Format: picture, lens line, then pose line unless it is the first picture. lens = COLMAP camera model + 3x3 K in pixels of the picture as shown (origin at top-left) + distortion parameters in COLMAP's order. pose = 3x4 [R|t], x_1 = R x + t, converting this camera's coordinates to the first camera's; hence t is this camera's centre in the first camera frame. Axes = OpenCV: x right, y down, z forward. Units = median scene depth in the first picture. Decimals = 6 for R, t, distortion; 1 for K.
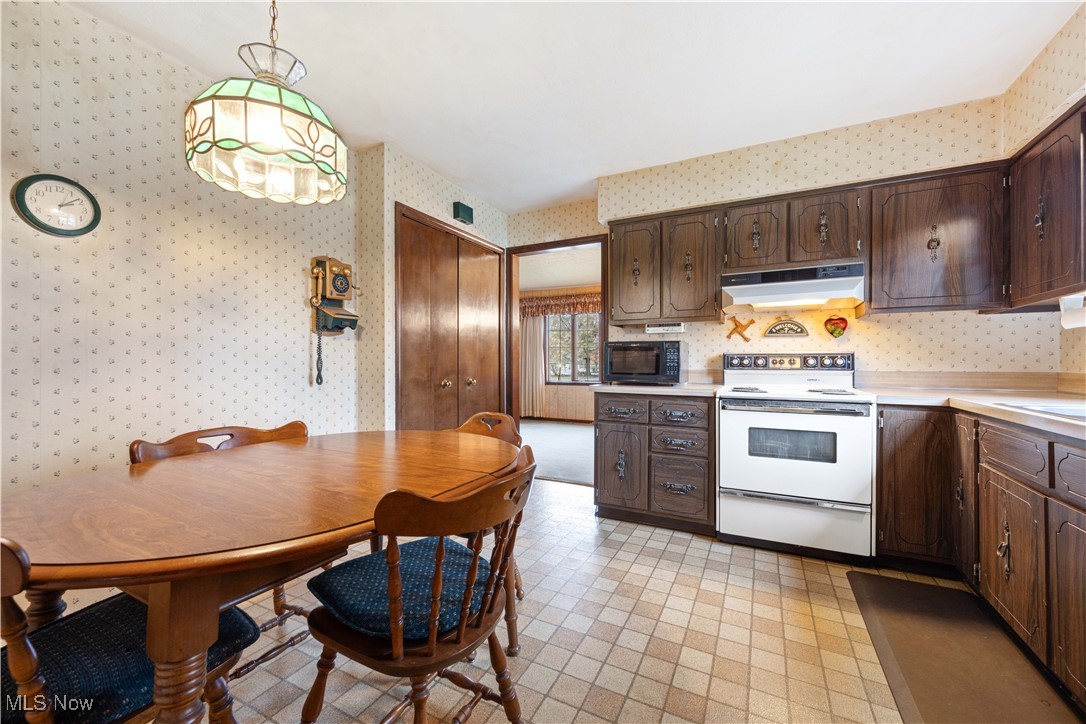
lens RADIAL K [[432.7, 0, 541.9], [0, 432.7, 360.7], [0, 0, 1]] dist [-0.002544, 0.000860]
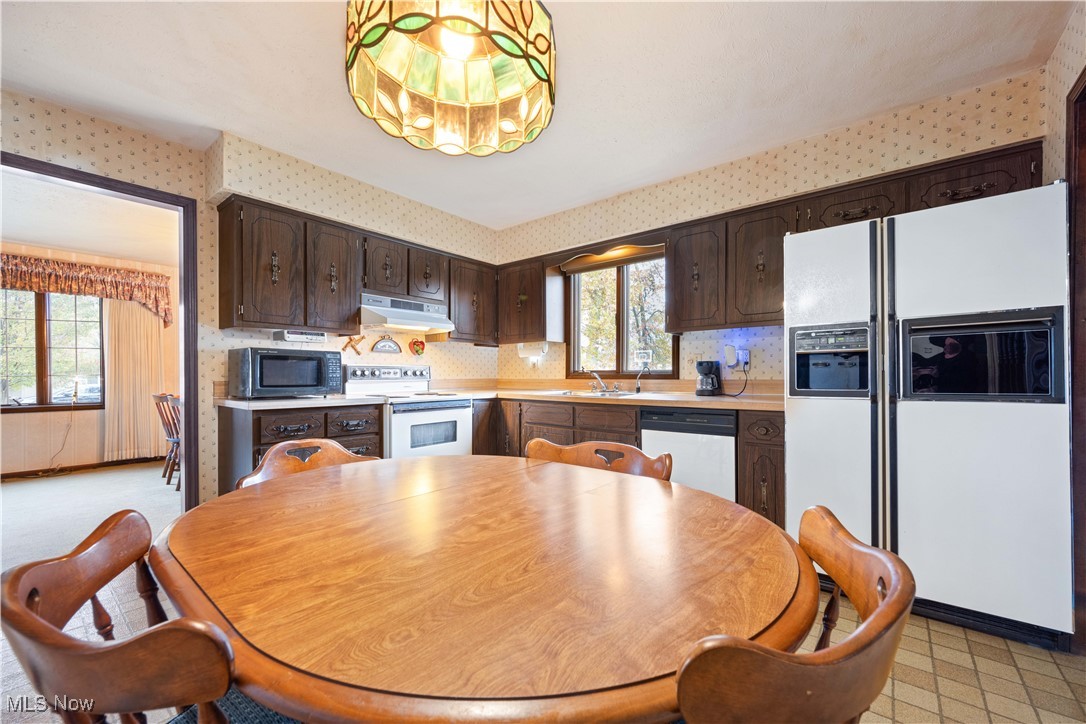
lens RADIAL K [[432.7, 0, 546.3], [0, 432.7, 373.5], [0, 0, 1]] dist [-0.002544, 0.000860]
pose [[0.194769, 0.000850, 0.980849, -0.623203], [-0.004840, 0.999988, 0.000094, 0.002737], [-0.980837, -0.004765, 0.194771, 0.357098]]
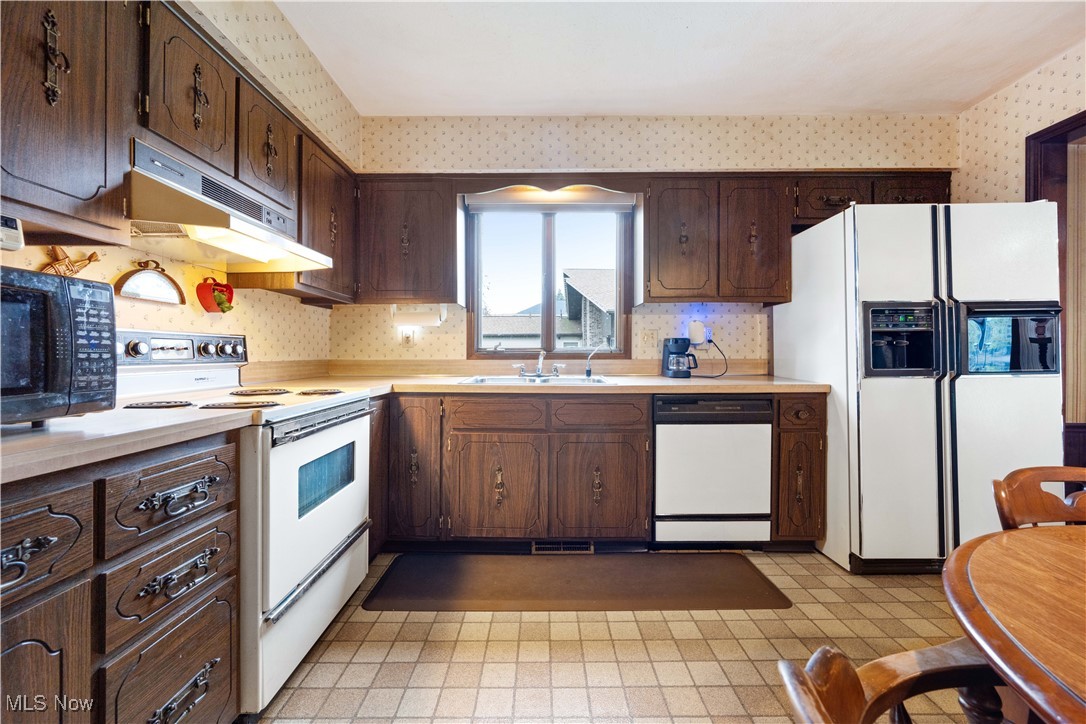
lens RADIAL K [[432.7, 0, 544.4], [0, 432.7, 351.0], [0, 0, 1]] dist [-0.002544, 0.000860]
pose [[-0.462243, 0.003781, 0.886745, -0.143094], [-0.006608, 0.999948, -0.007708, 0.007775], [-0.886729, -0.009423, -0.462194, 0.922092]]
